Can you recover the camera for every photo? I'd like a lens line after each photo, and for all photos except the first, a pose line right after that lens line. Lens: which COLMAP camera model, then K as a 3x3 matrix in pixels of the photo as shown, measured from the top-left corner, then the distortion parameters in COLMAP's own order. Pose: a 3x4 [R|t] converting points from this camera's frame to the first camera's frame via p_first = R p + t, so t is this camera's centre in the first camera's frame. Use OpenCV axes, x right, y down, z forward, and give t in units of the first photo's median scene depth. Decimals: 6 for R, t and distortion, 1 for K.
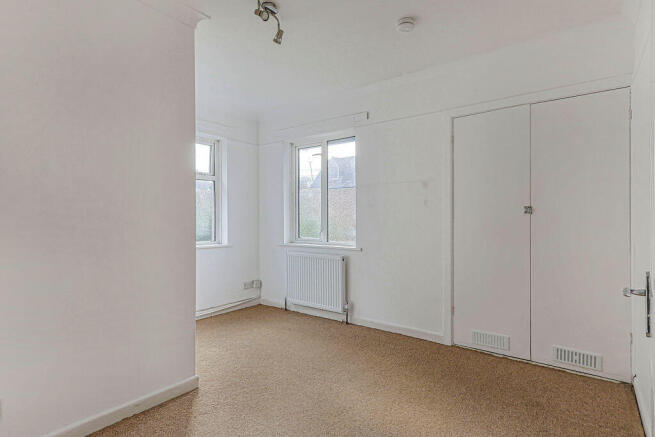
lens RADIAL K [[326.0, 0, 328.3], [0, 326.0, 219.8], [0, 0, 1]] dist [0.001471, 0.000713]
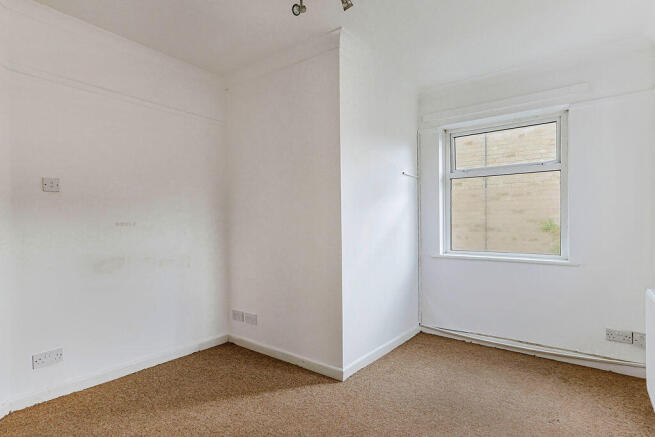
lens RADIAL K [[326.0, 0, 328.3], [0, 326.0, 219.8], [0, 0, 1]] dist [0.001471, 0.000713]
pose [[0.030504, -0.024618, -0.999231, 0.341365], [-0.008685, 0.999652, -0.024894, 0.011418], [0.999497, 0.009437, 0.030280, 0.476937]]
